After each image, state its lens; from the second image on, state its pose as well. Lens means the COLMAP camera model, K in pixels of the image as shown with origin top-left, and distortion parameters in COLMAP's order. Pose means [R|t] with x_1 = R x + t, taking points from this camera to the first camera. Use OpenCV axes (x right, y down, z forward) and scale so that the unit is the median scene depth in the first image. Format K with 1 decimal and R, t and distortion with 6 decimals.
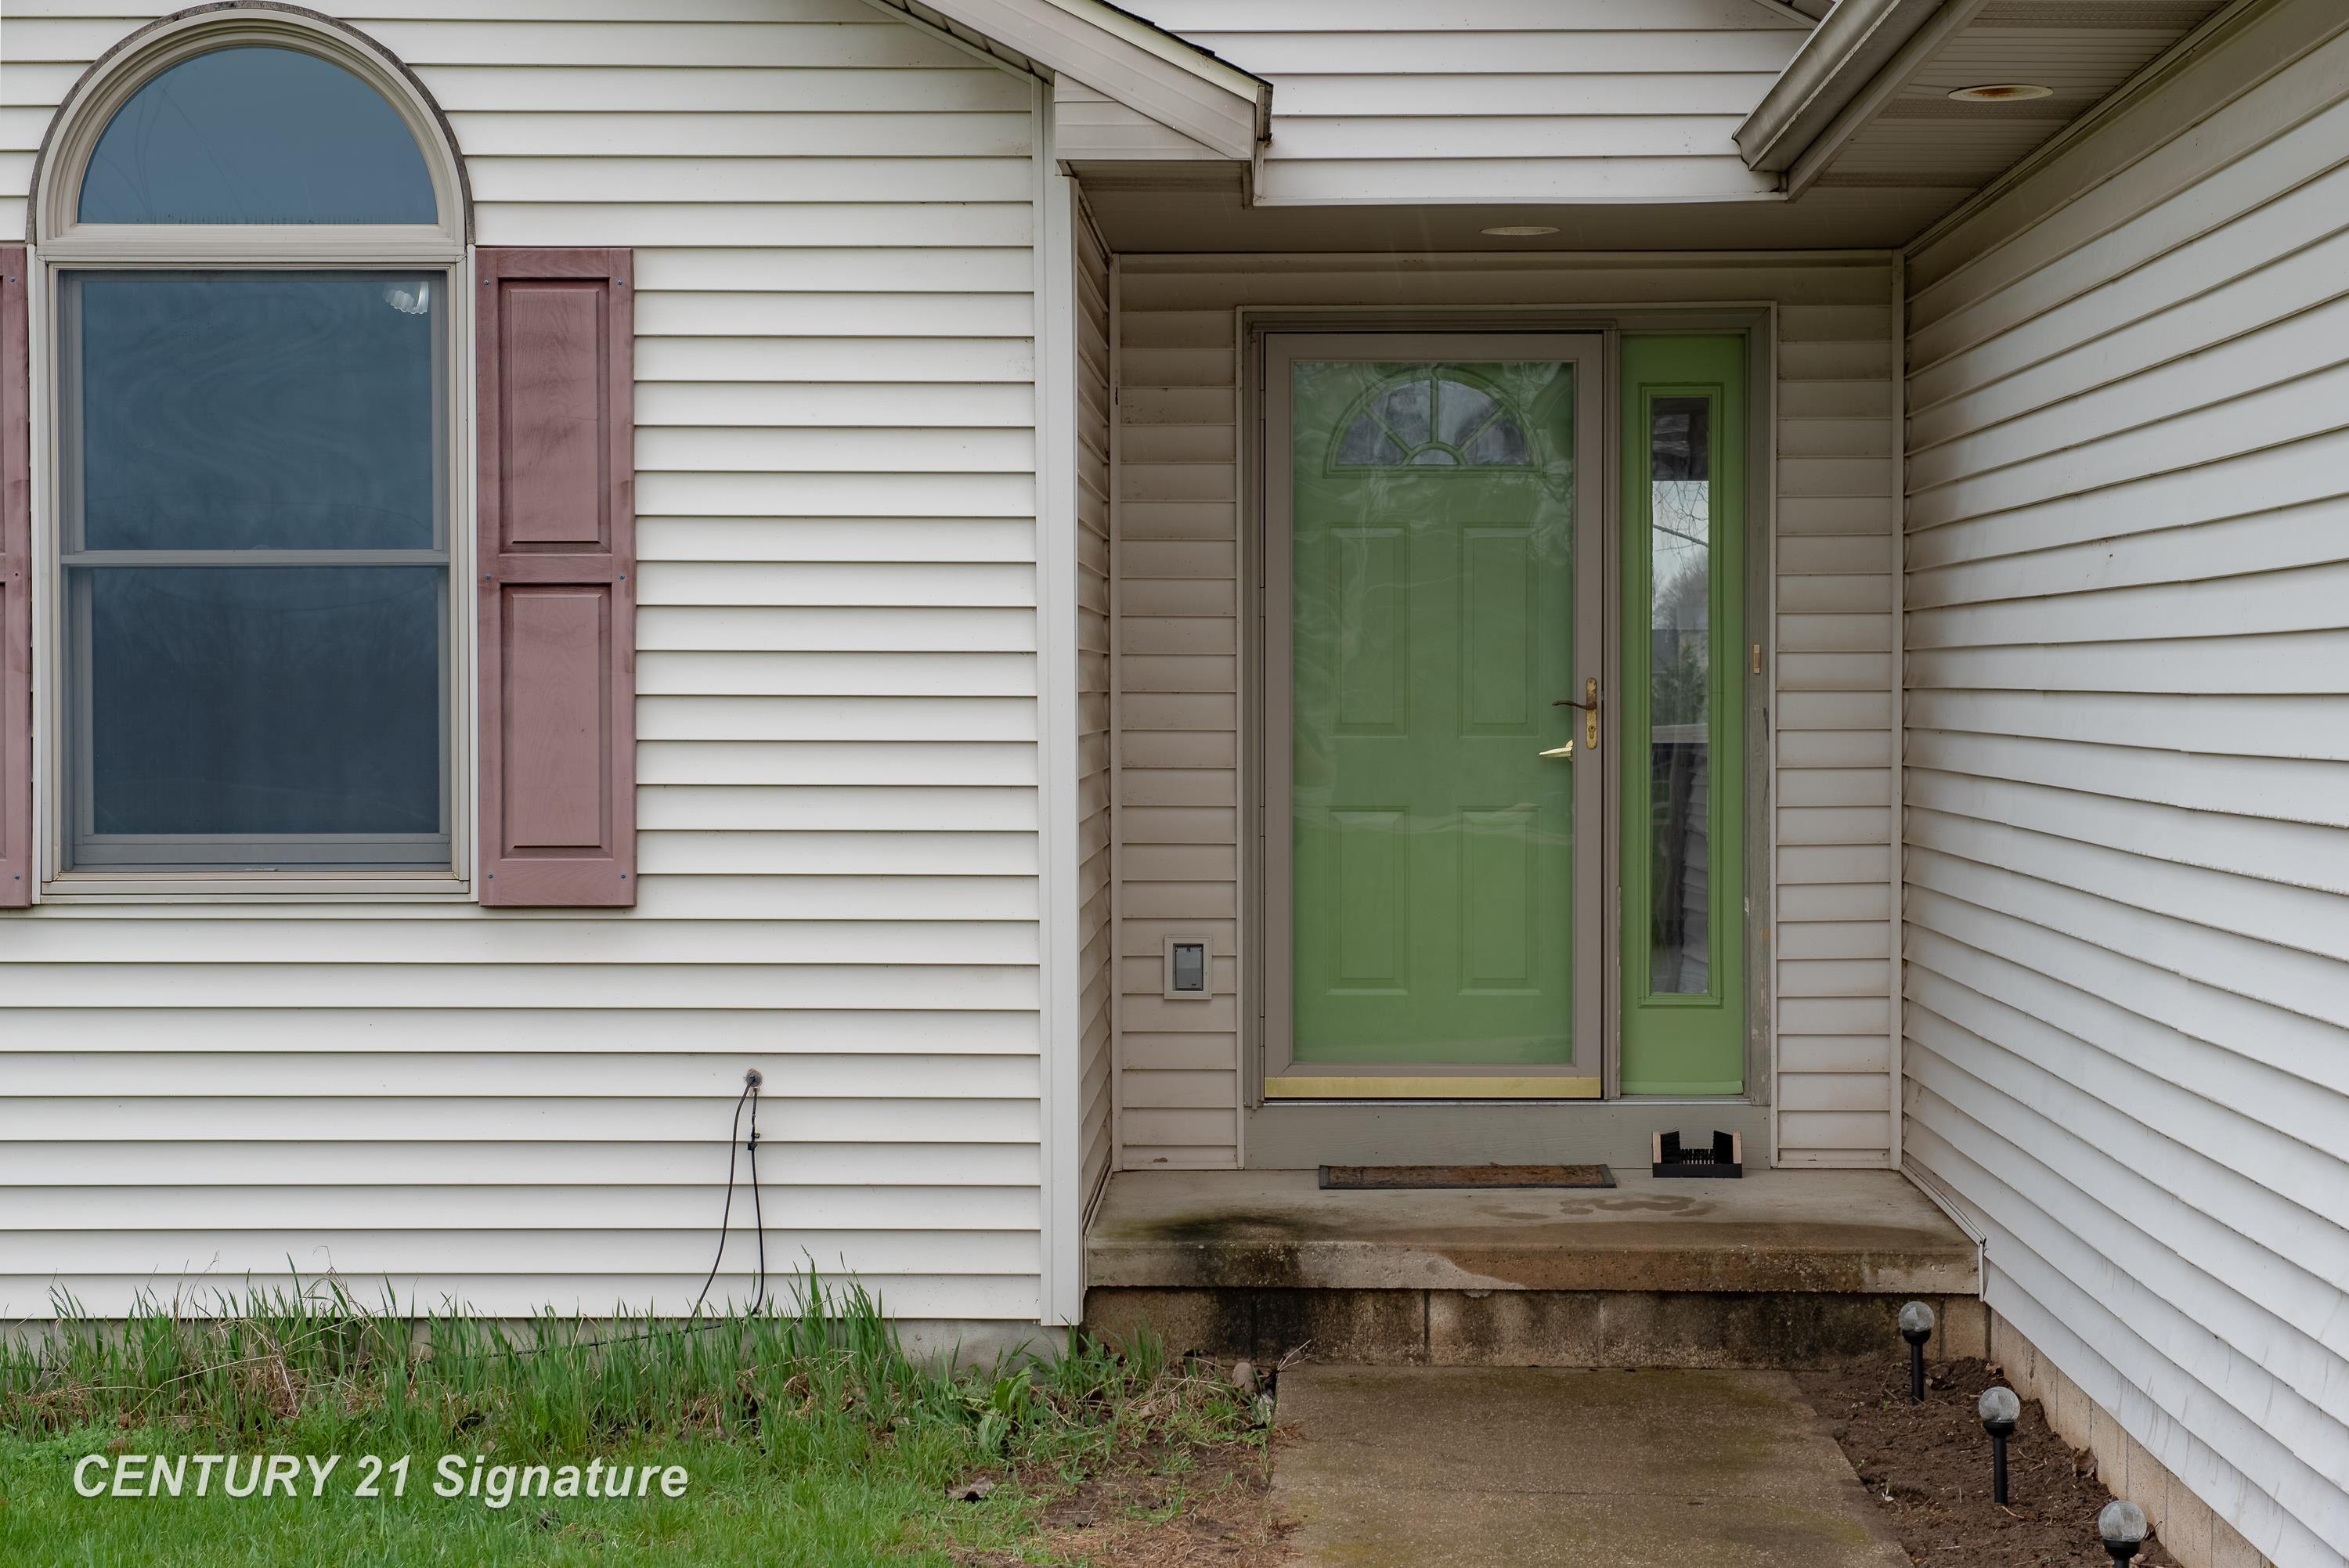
lens RADIAL K [[4475.3, 0, 1179.5], [0, 4475.3, 778.4], [0, 0, 1]] dist [0.338565, 0.000000]
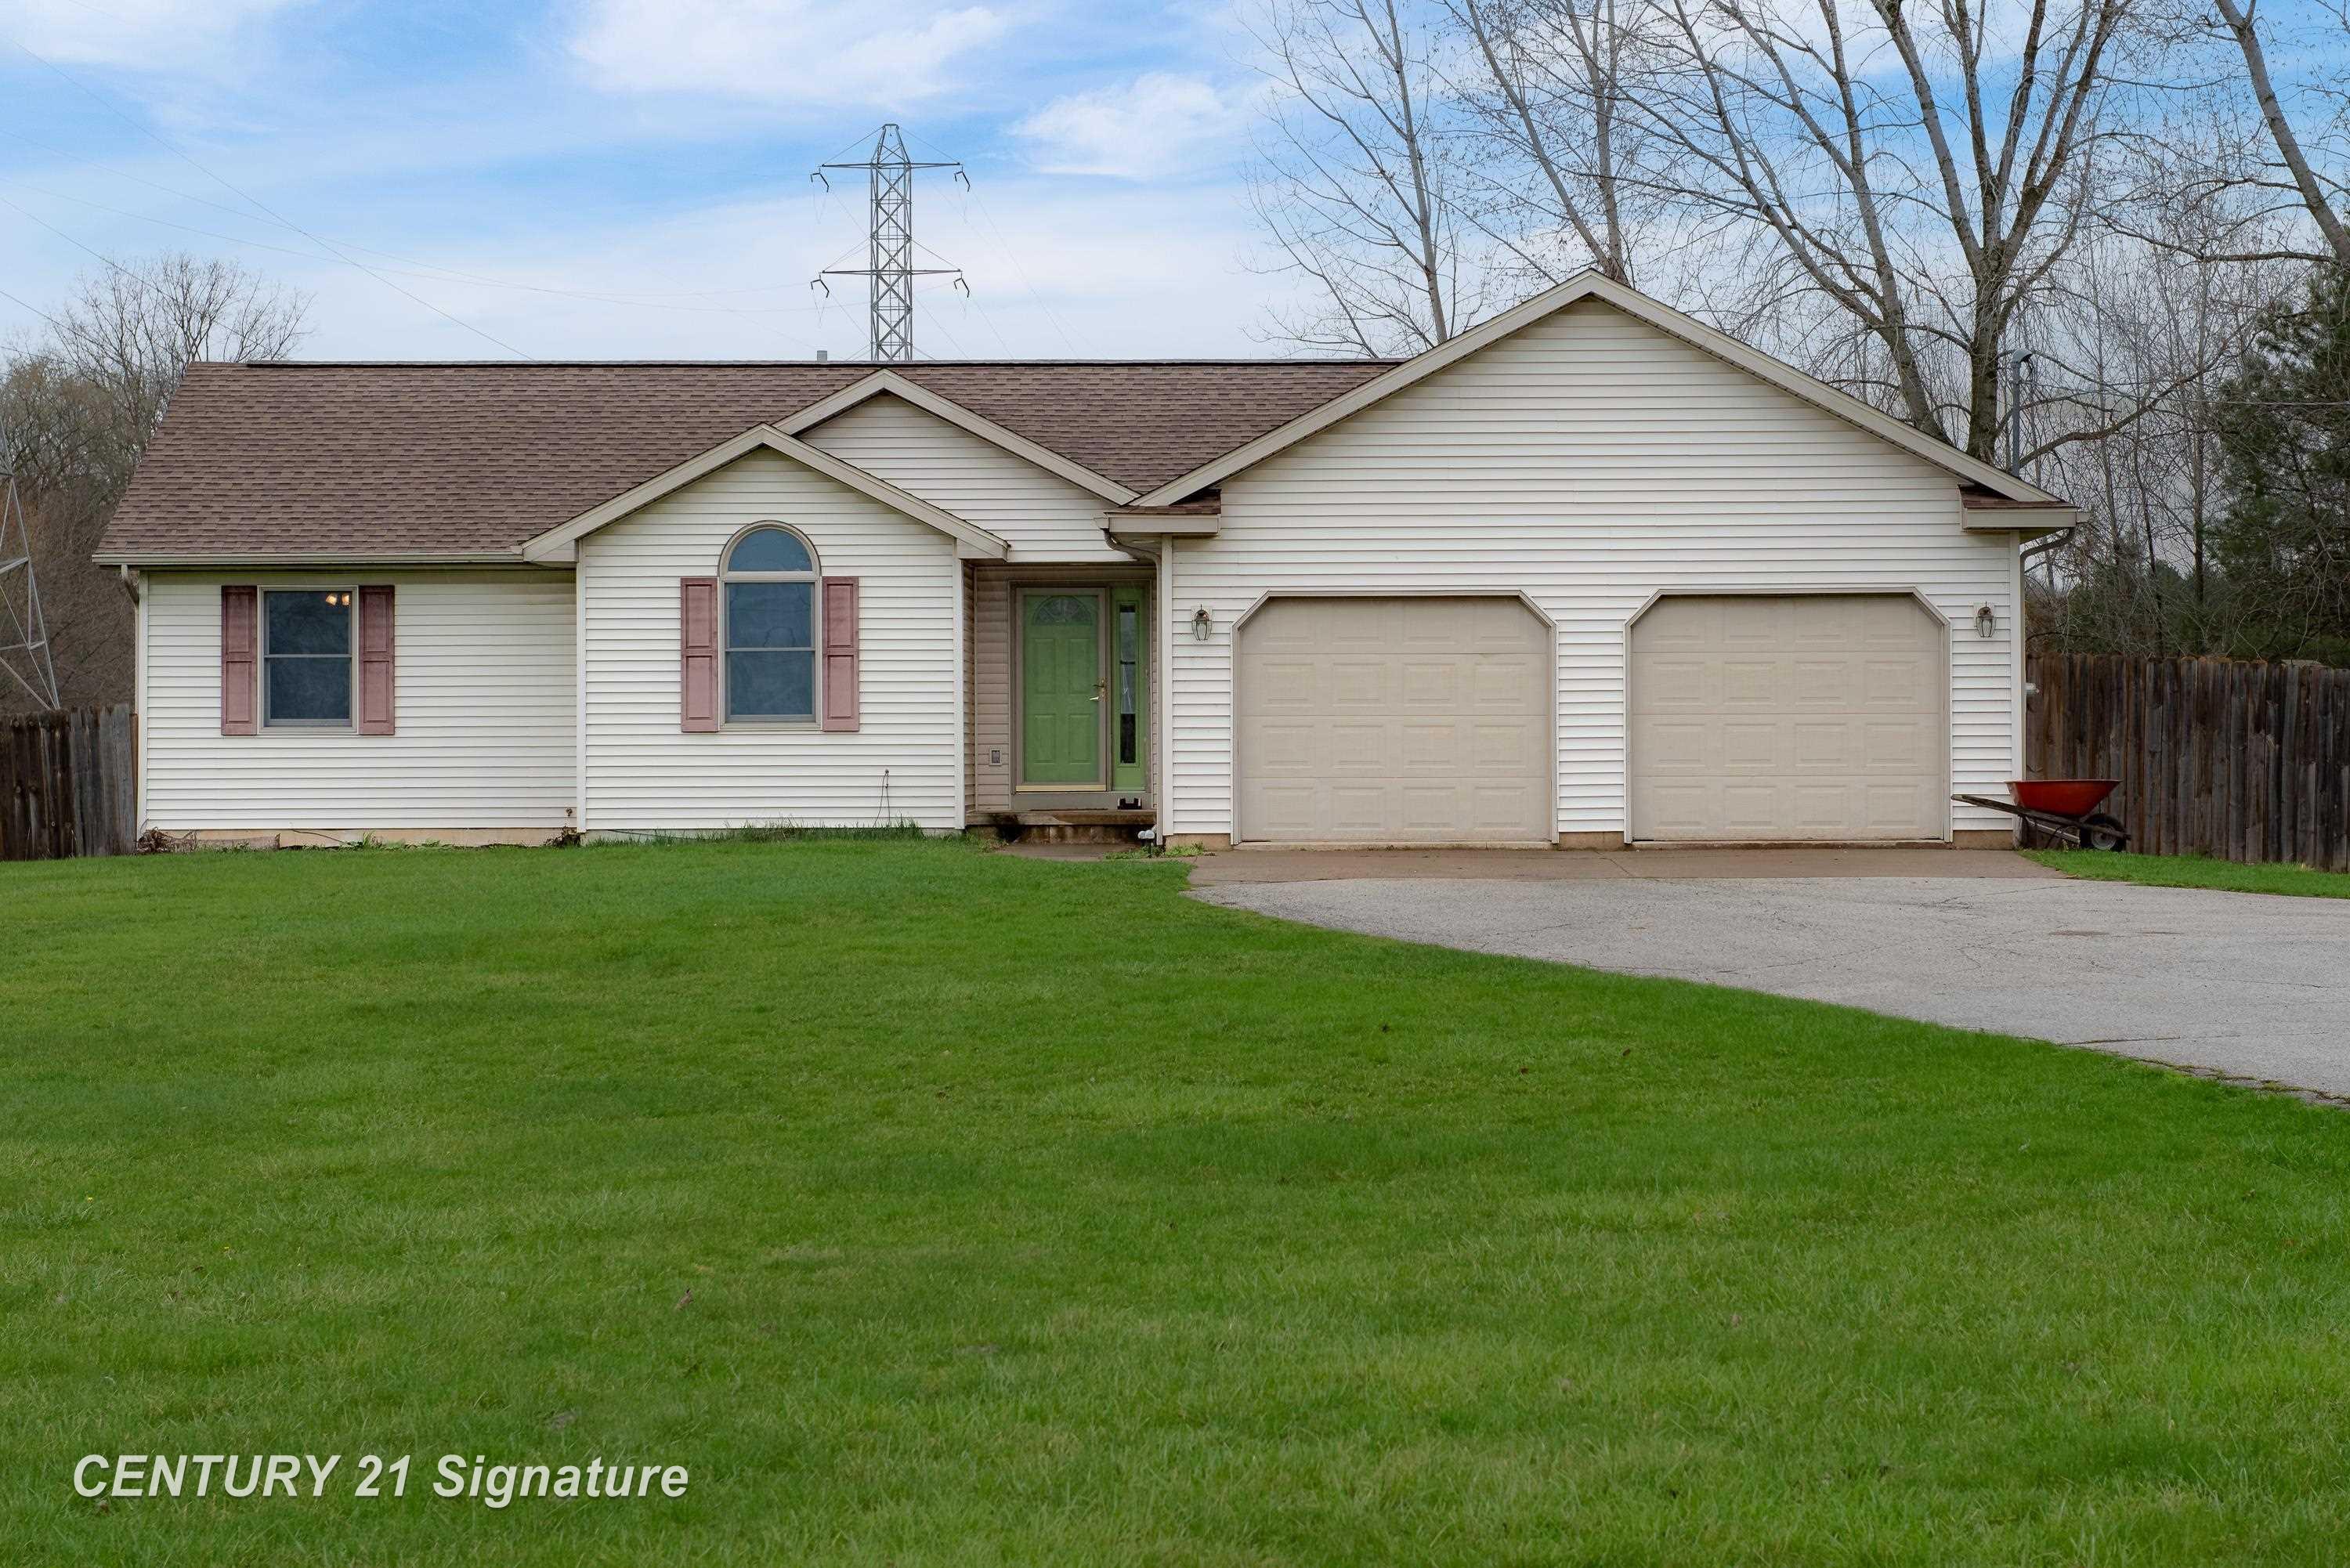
lens RADIAL K [[4747.8, 0, 1174.3], [0, 4747.8, 783.9], [0, 0, 1]] dist [-0.042261, 0.000000]
pose [[0.999975, -0.004541, 0.005350, 0.149780], [0.004617, 0.999888, -0.014234, 0.141037], [-0.005284, 0.014258, 0.999884, -3.422530]]
